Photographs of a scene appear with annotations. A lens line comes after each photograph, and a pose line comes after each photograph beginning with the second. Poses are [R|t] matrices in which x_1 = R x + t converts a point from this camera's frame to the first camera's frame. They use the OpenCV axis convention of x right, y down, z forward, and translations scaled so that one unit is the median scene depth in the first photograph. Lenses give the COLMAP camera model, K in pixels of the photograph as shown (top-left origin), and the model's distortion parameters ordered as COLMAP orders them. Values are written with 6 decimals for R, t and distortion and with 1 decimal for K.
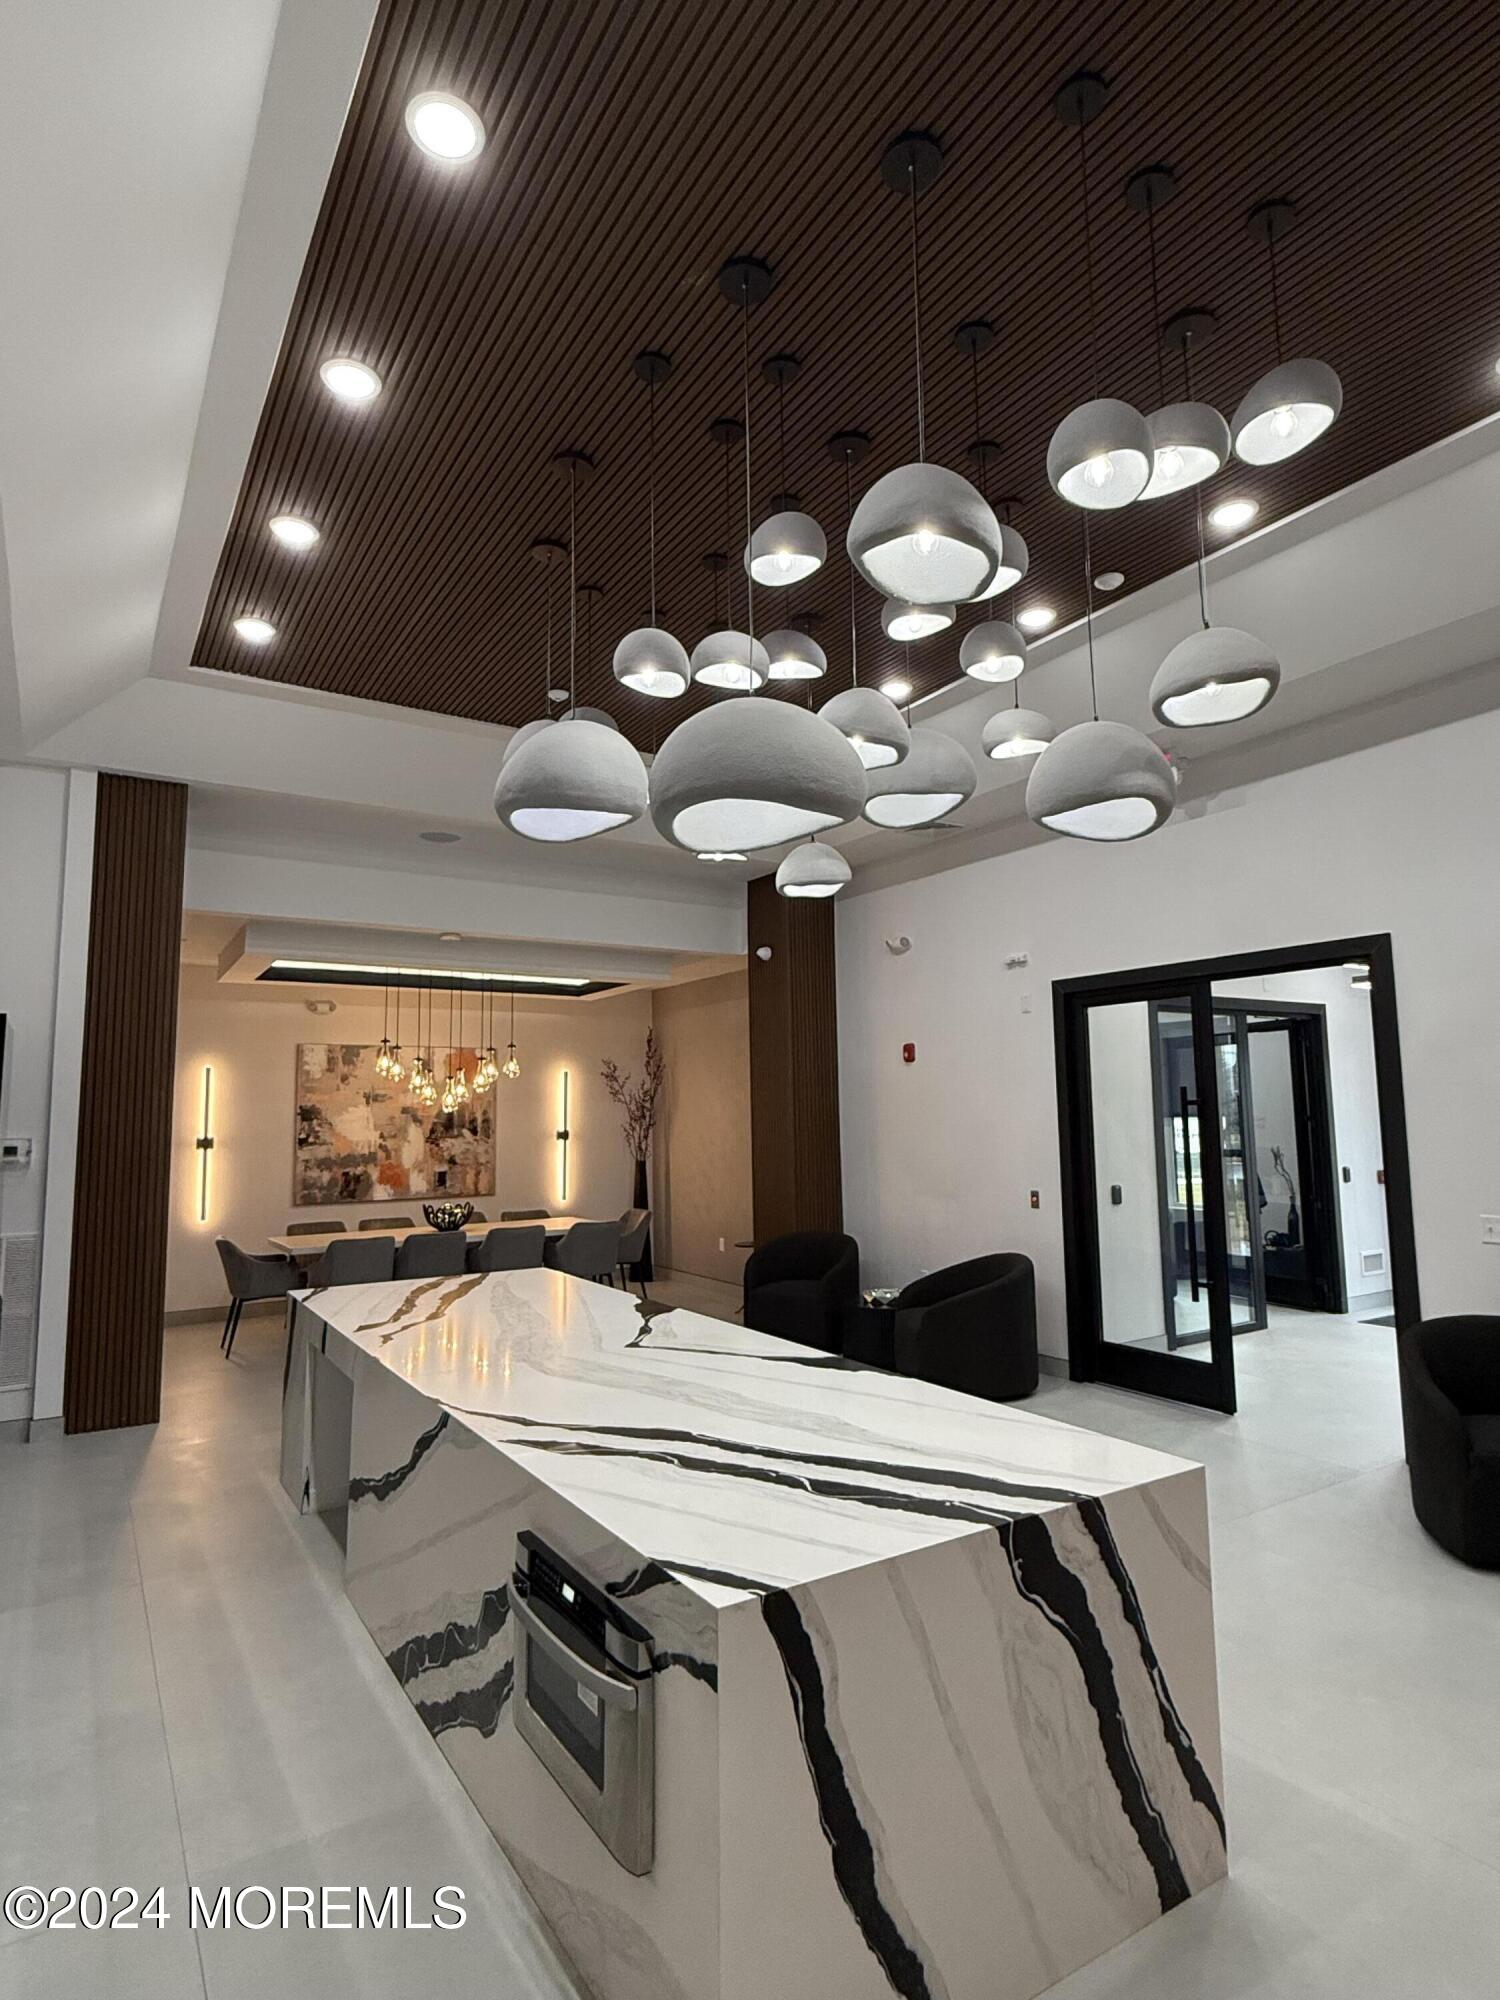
lens RADIAL K [[1066.9, 0, 751.8], [0, 1066.9, 996.4], [0, 0, 1]] dist [-0.000983, -0.000555]
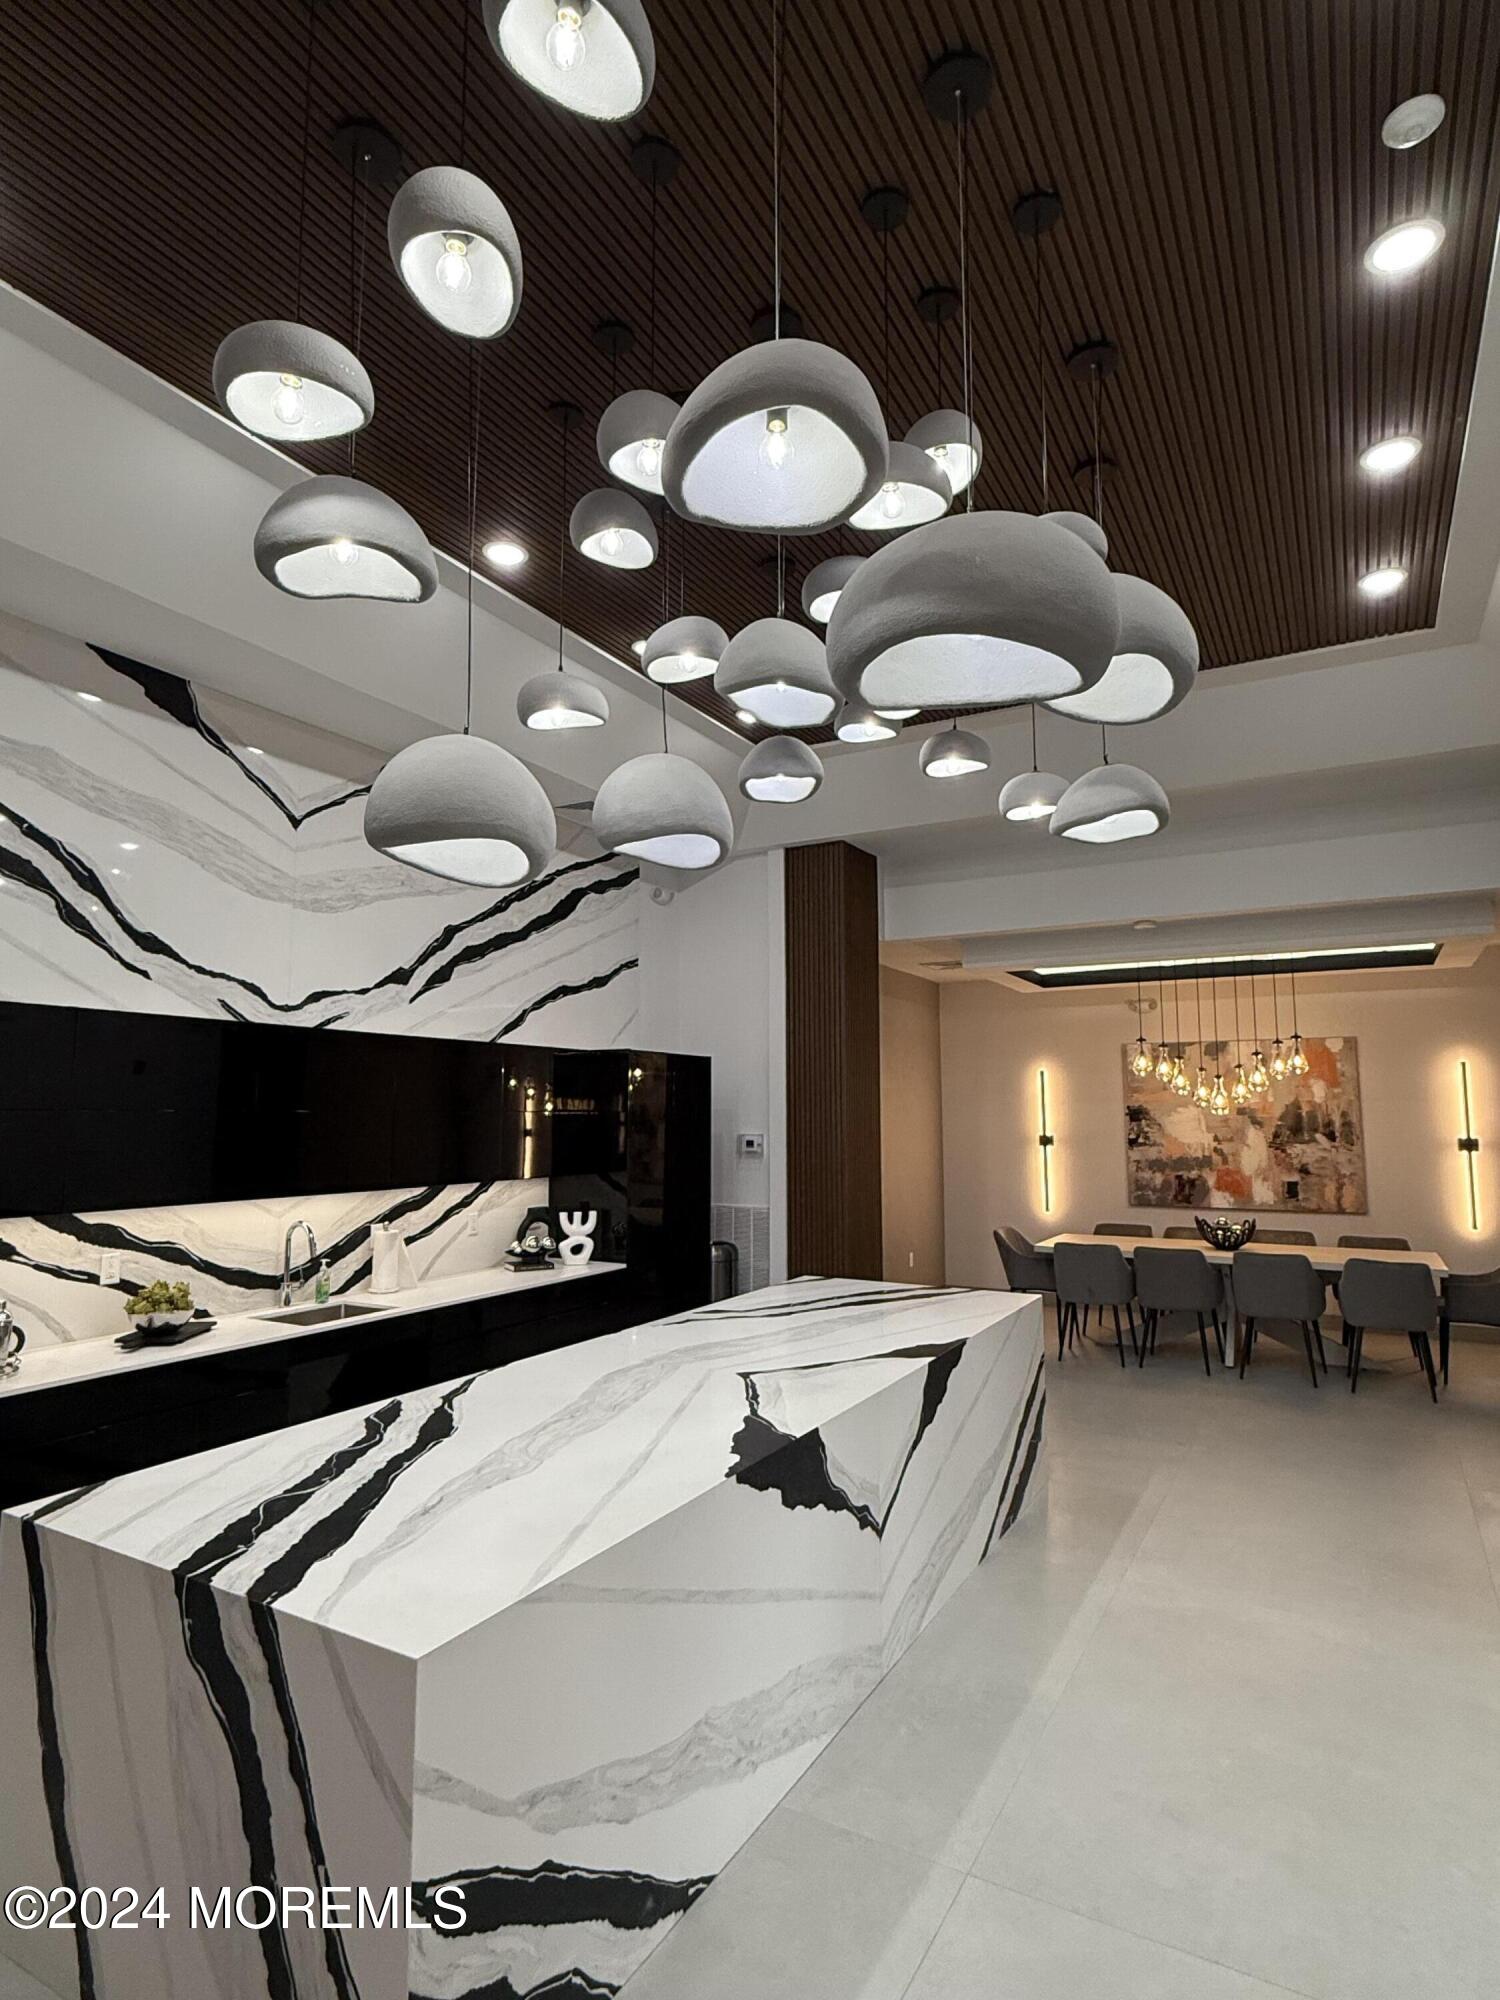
lens RADIAL K [[1066.9, 0, 751.8], [0, 1066.9, 996.4], [0, 0, 1]] dist [-0.000983, -0.000555]
pose [[0.467267, -0.084261, -0.880092, 0.301927], [0.093753, 0.994558, -0.045444, 0.012687], [0.879131, -0.061276, 0.472624, 0.223457]]
